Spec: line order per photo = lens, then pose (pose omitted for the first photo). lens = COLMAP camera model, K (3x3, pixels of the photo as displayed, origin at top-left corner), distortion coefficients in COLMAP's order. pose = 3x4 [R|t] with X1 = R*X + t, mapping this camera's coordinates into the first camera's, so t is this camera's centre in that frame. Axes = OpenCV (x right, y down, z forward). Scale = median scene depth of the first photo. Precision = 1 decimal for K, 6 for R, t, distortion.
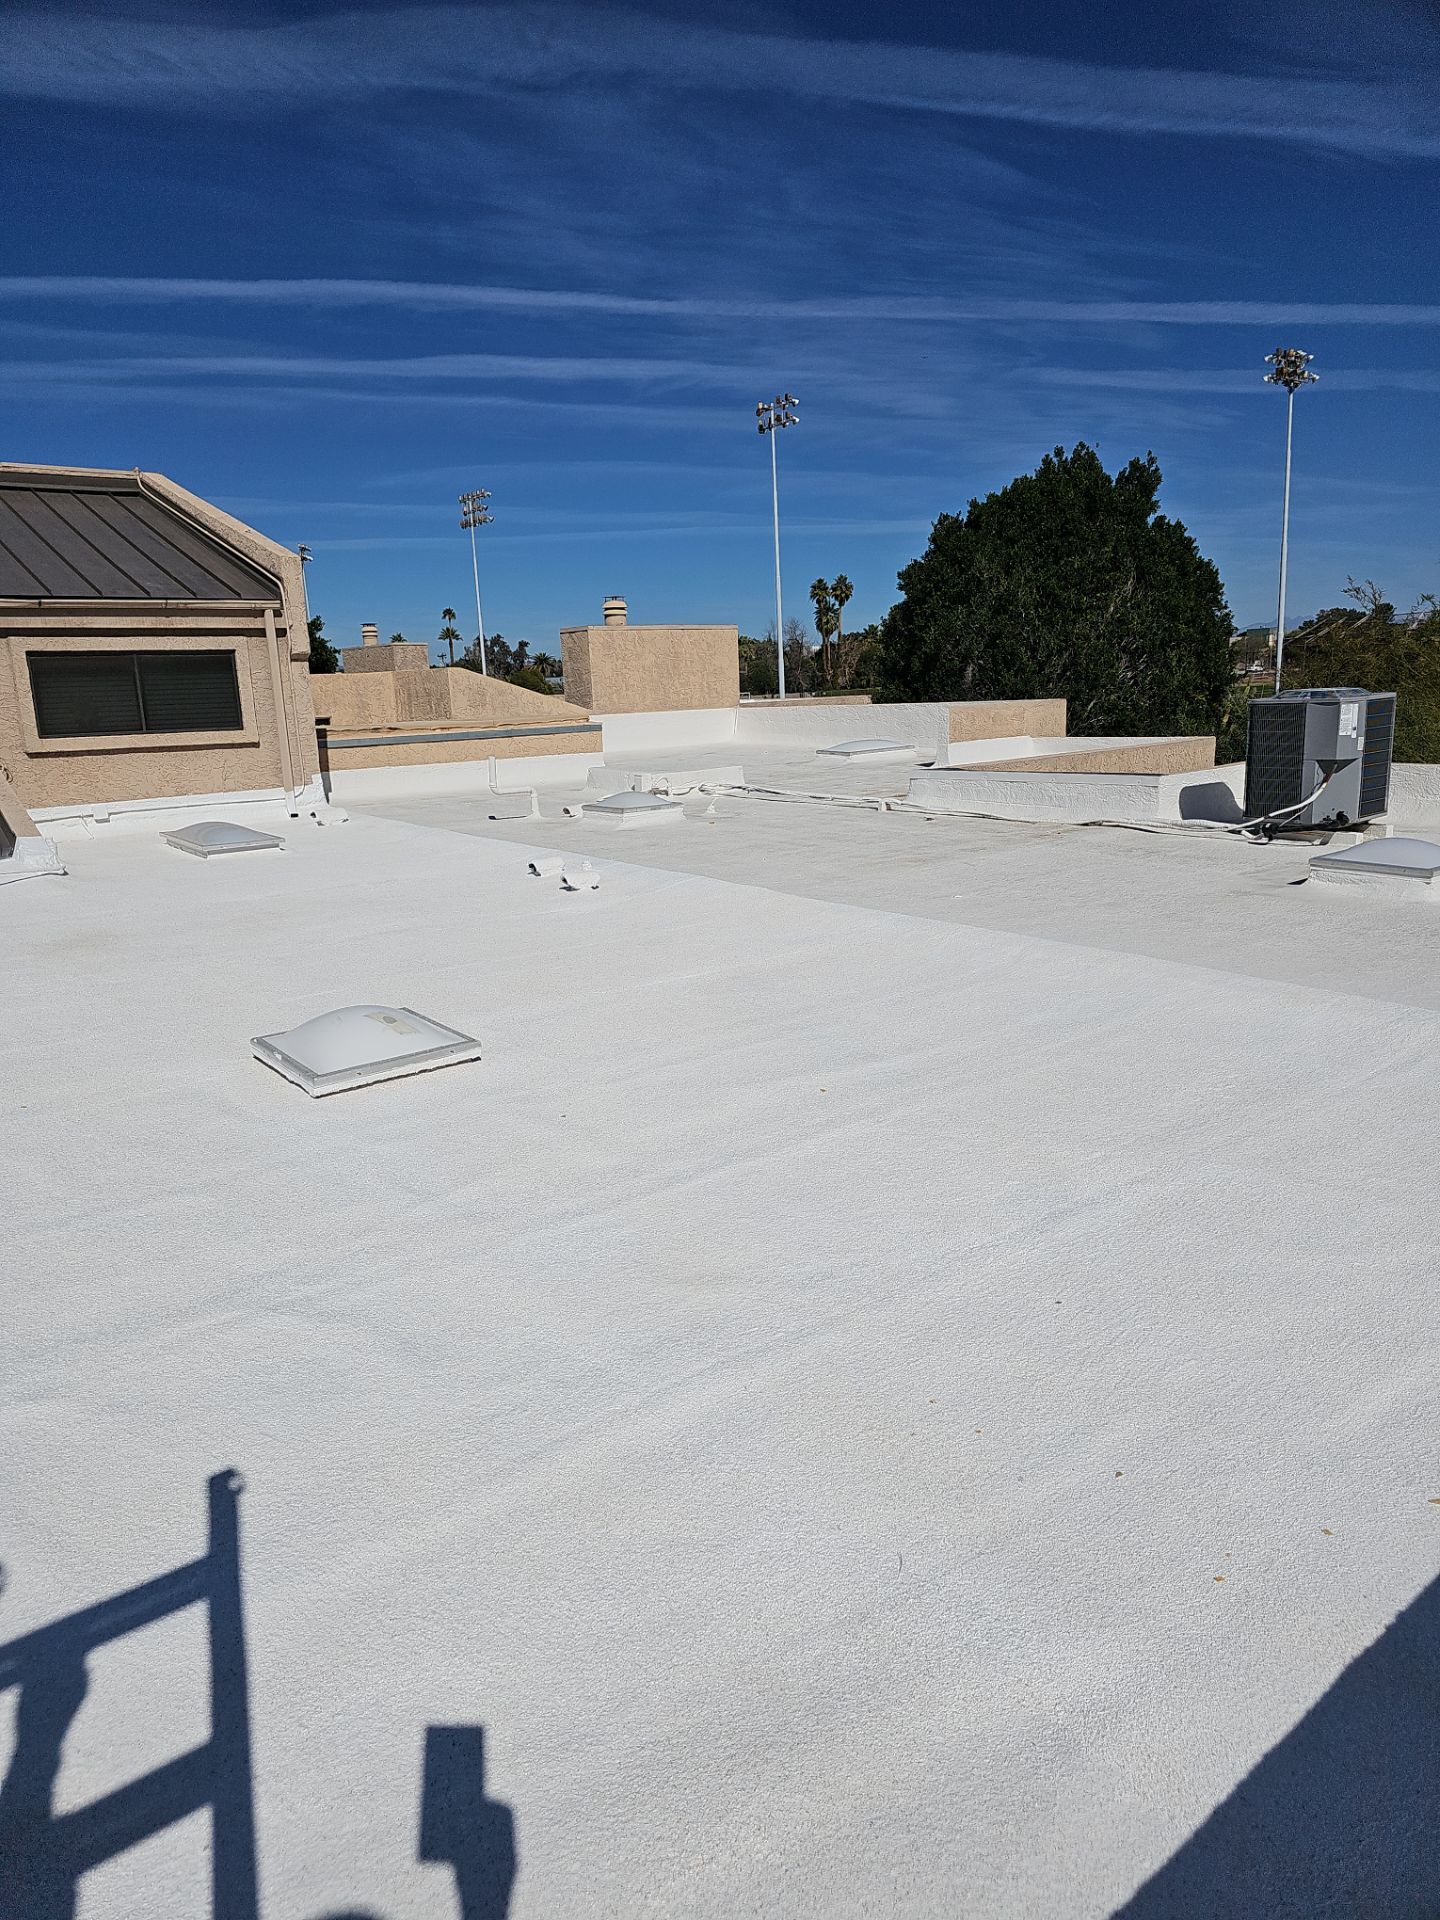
lens RADIAL K [[1239.6, 0, 720.0], [0, 1239.6, 960.0], [0, 0, 1]] dist [0.001719, 0.000782]
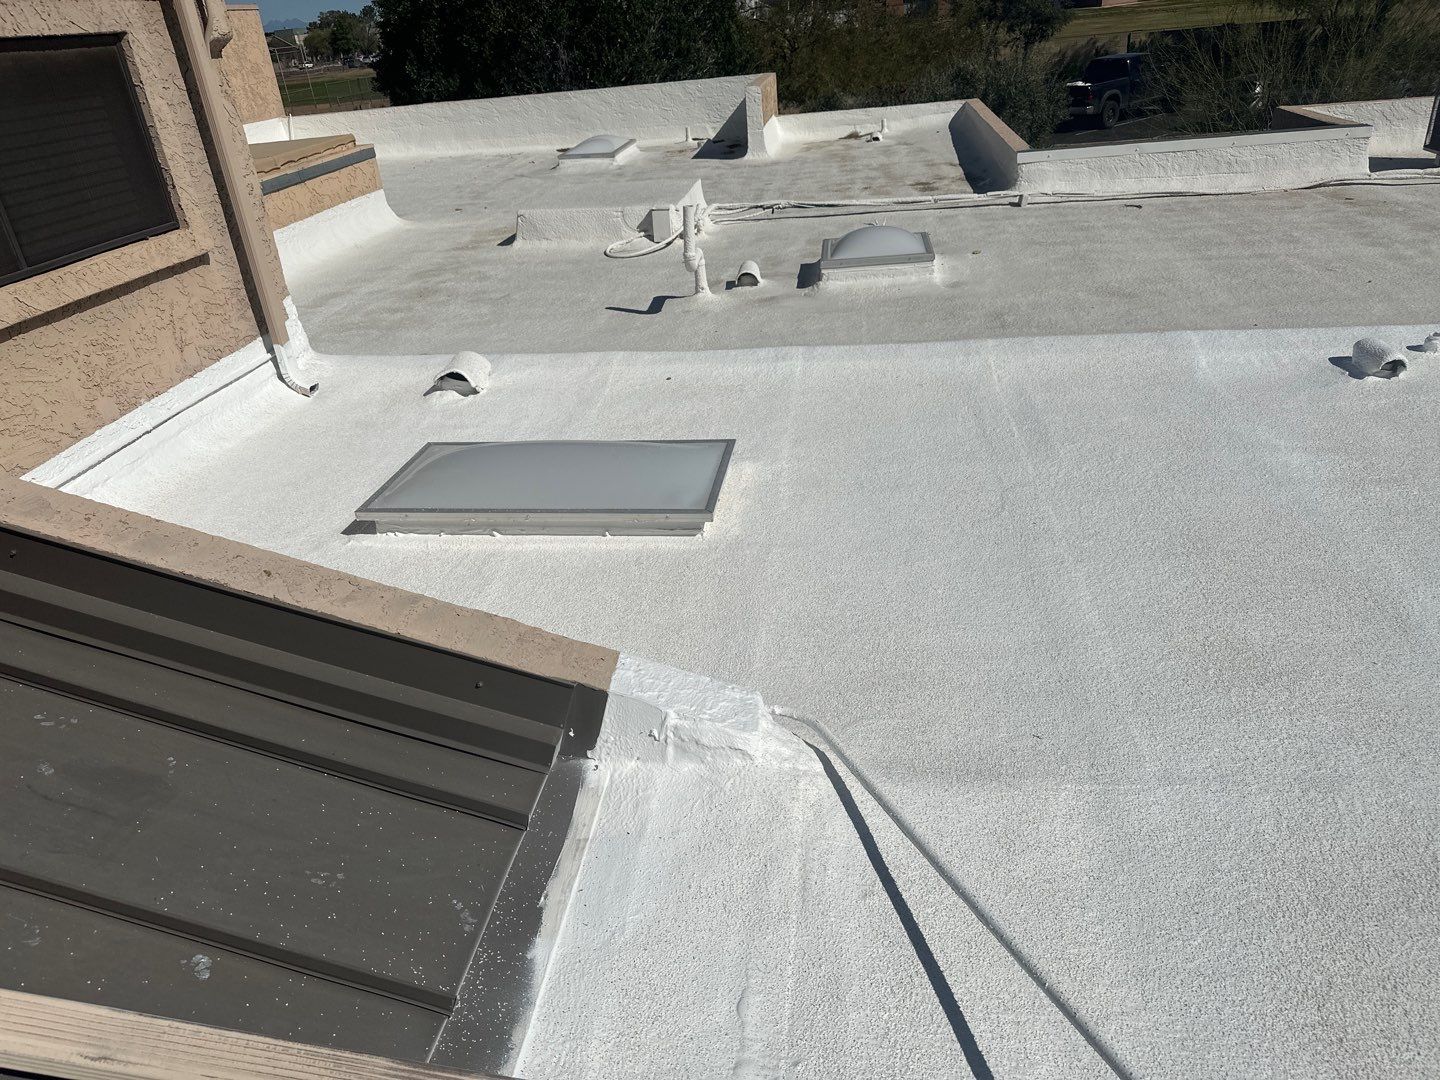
lens RADIAL K [[929.7, 0, 720.0], [0, 929.7, 540.0], [0, 0, 1]] dist [0.001719, 0.000782]
pose [[0.709986, -0.361571, 0.604306, -0.470302], [0.205497, 0.927153, 0.313304, -0.141498], [-0.673566, -0.098258, 0.732567, 0.593716]]
